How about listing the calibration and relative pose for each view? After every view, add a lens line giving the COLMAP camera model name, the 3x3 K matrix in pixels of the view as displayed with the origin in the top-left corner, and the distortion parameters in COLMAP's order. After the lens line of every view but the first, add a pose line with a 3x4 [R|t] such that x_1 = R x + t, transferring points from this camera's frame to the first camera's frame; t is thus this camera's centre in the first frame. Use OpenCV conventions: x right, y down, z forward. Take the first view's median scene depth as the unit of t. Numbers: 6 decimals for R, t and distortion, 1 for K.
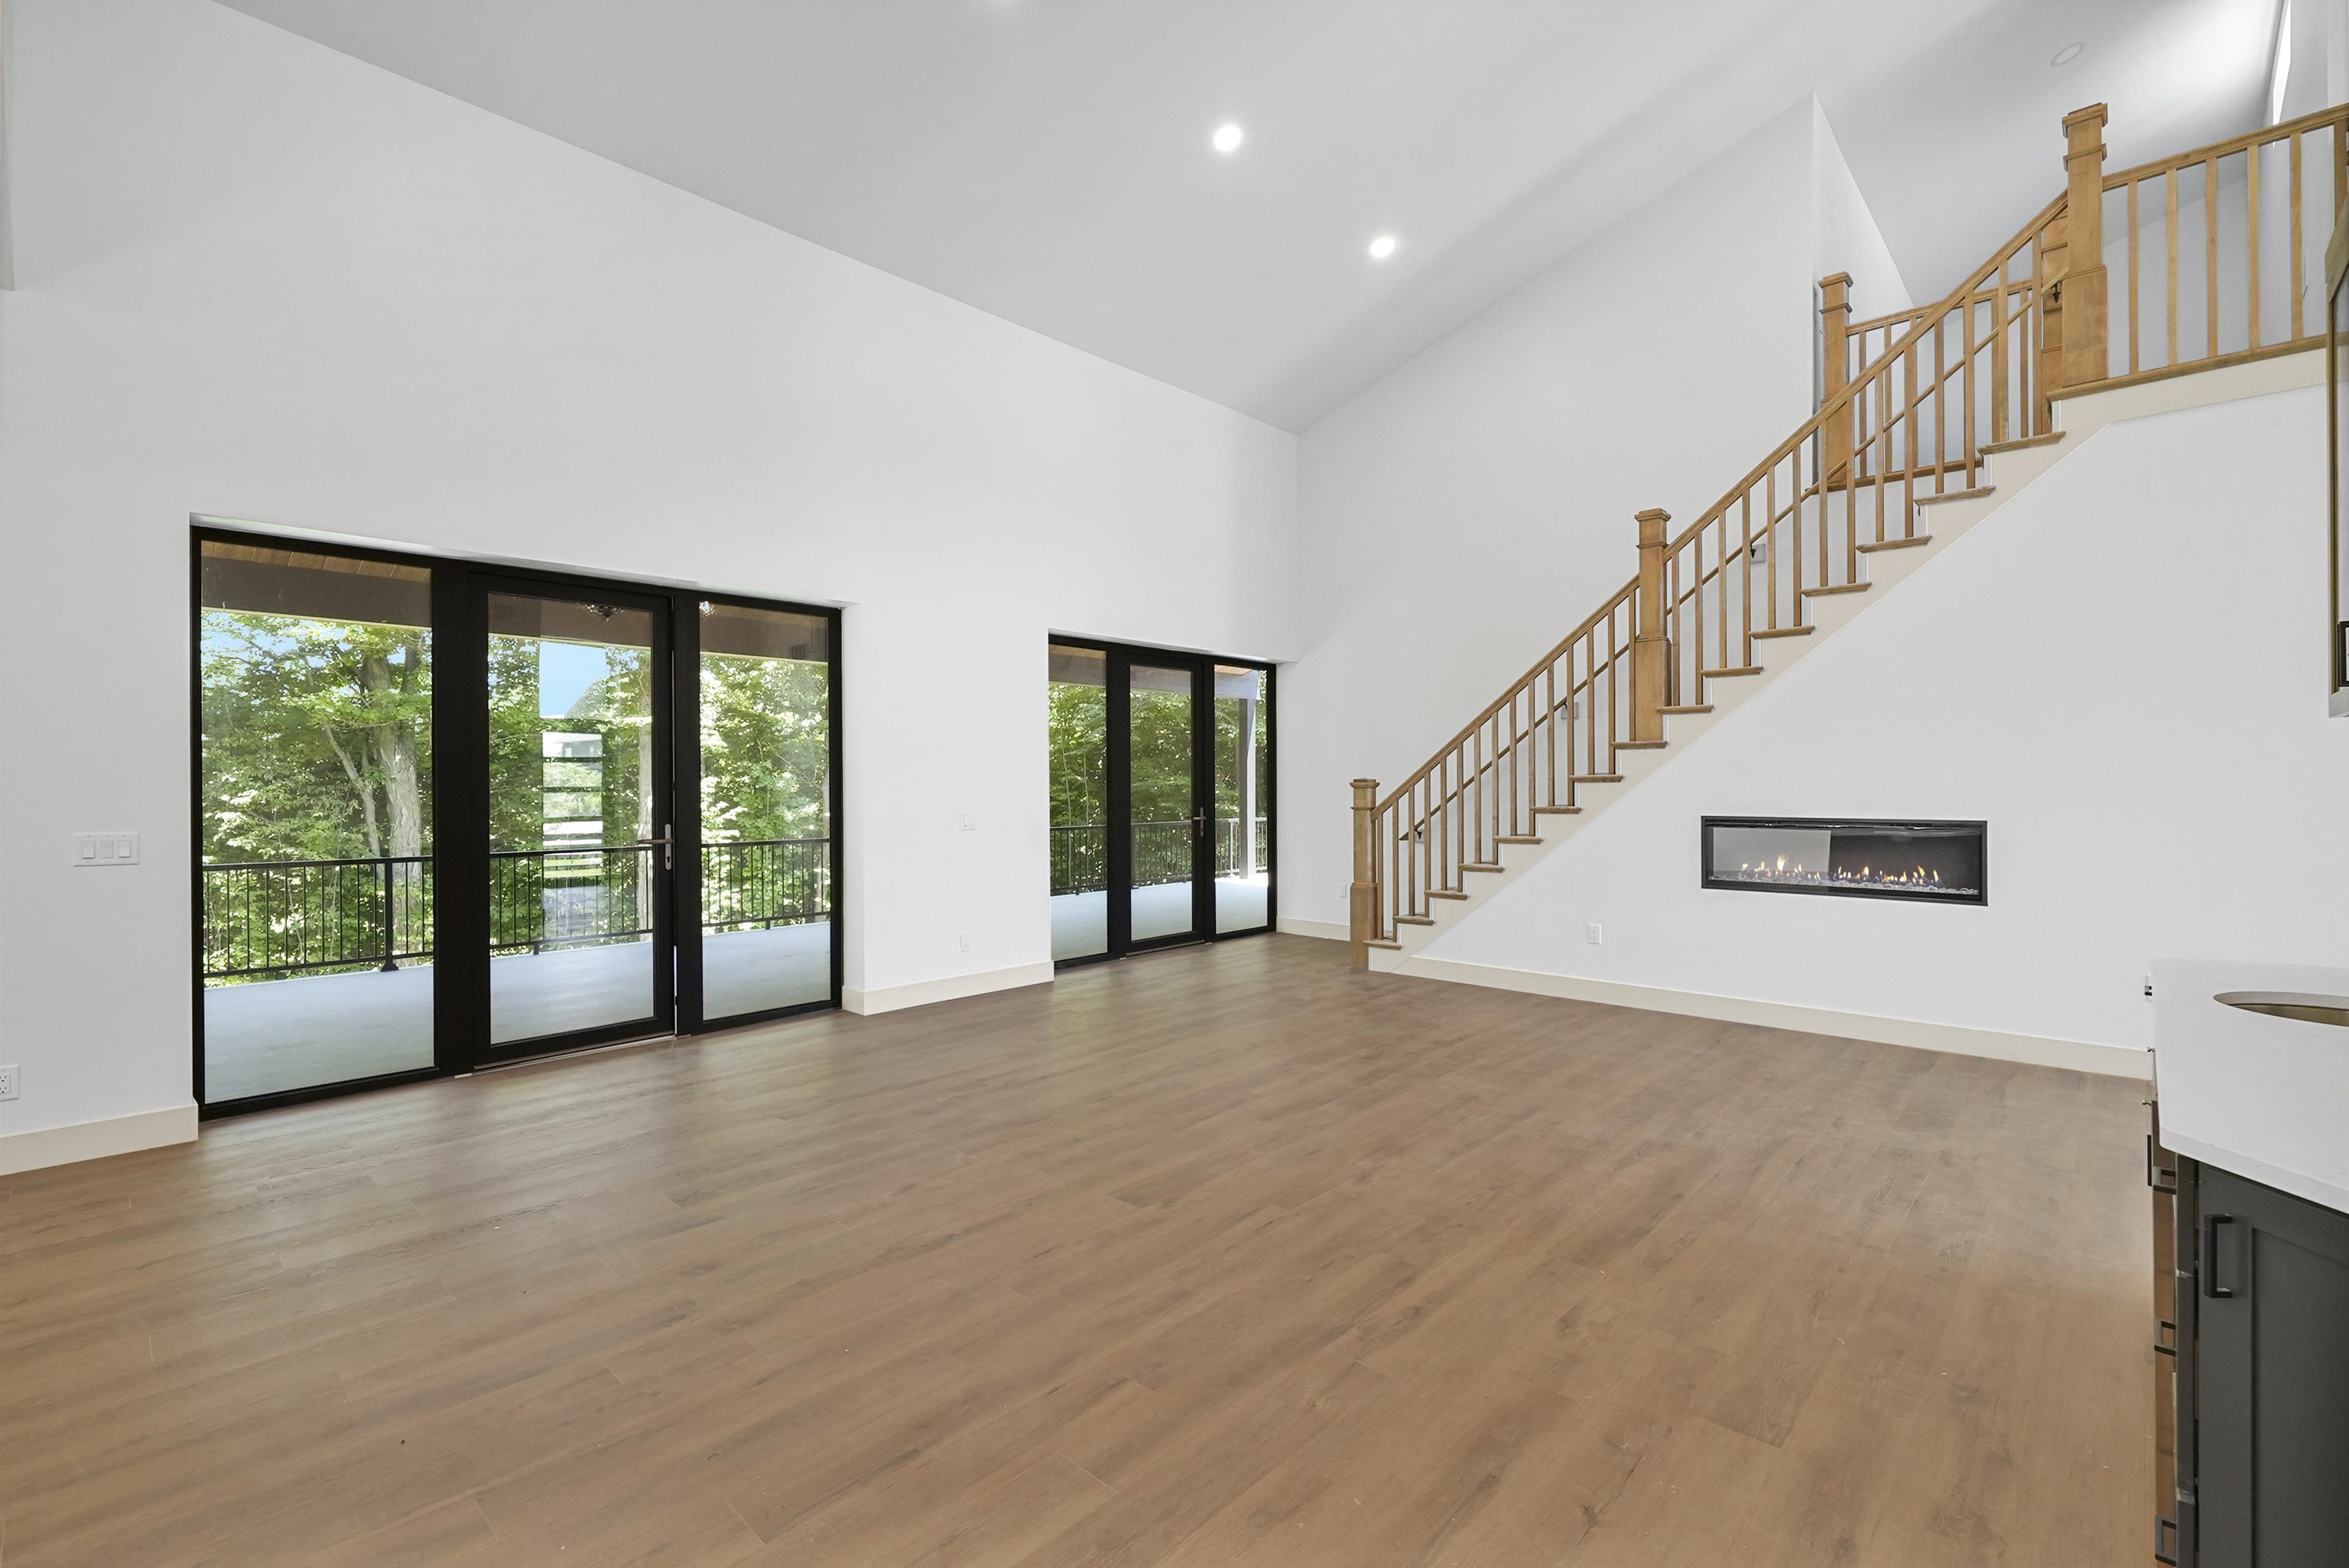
lens RADIAL K [[1027.3, 0, 1172.1], [0, 1027.3, 779.3], [0, 0, 1]] dist [0.000202, 0.000014]
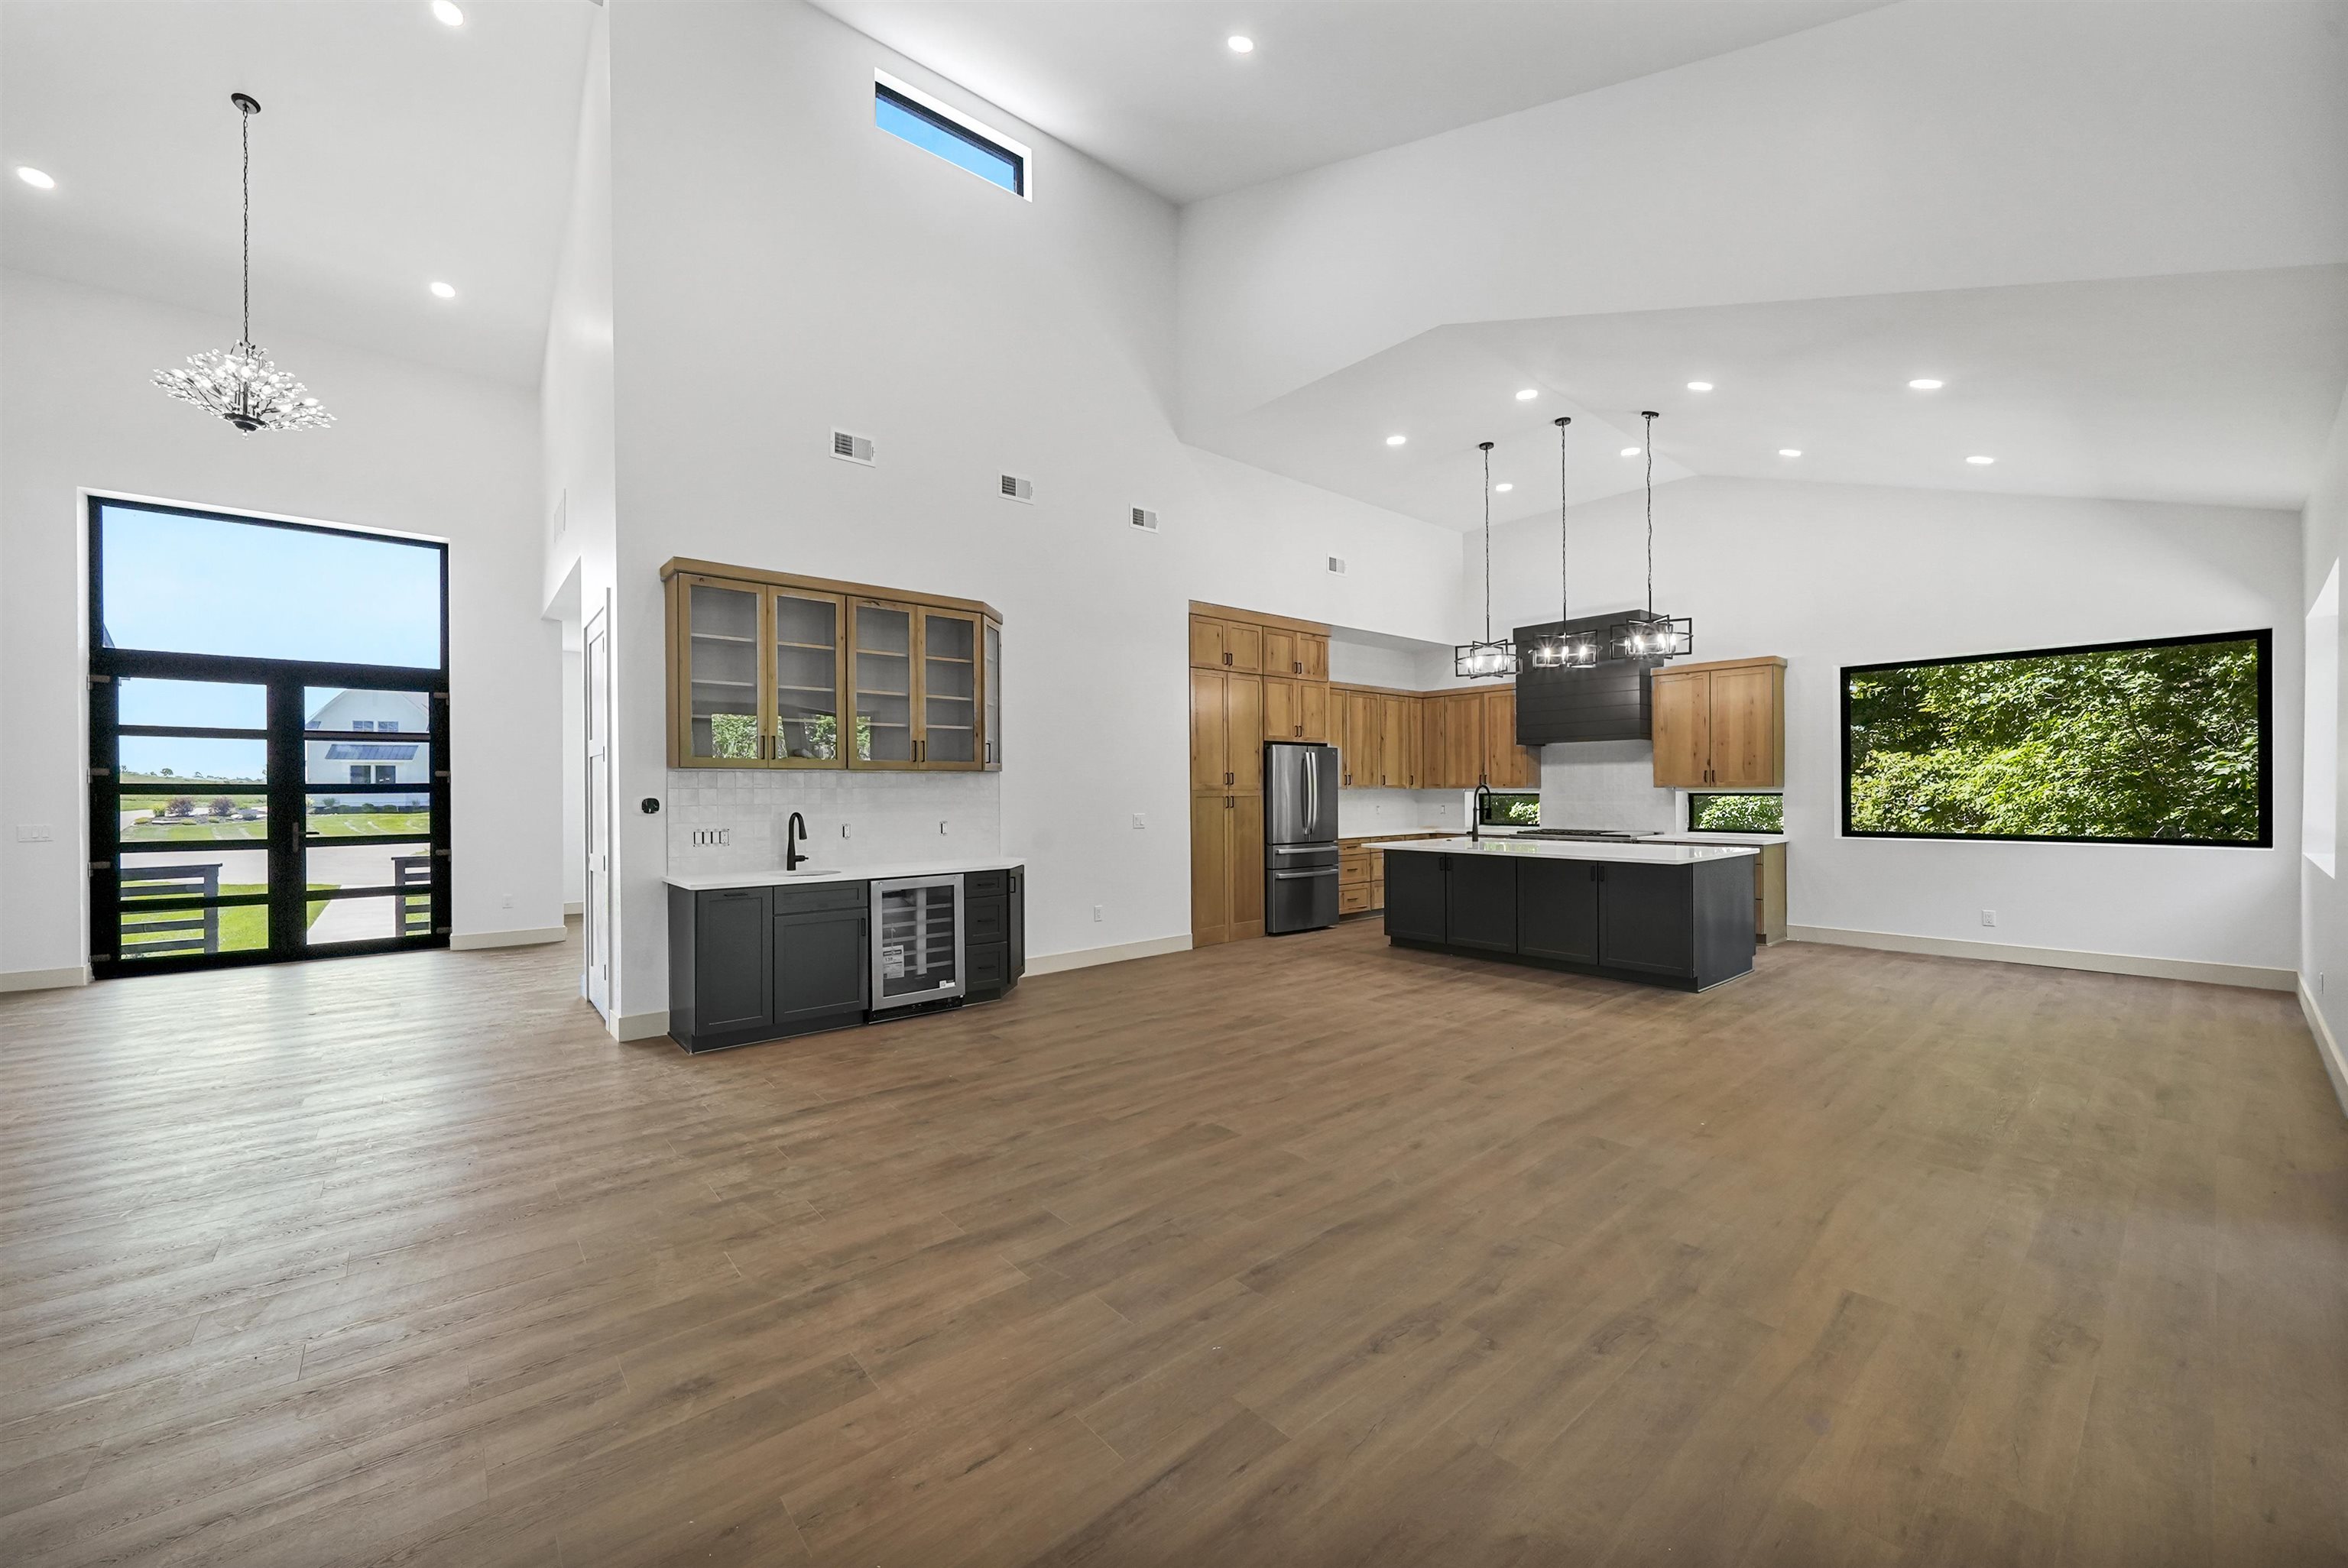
lens RADIAL K [[886.4, 0, 1173.8], [0, 886.4, 791.5], [0, 0, 1]] dist [0.000024, 0.000015]
pose [[-0.993770, 0.008967, 0.111092, -0.101744], [0.009250, 0.999955, 0.002033, 0.000646], [-0.111069, 0.003048, -0.993808, 1.975443]]
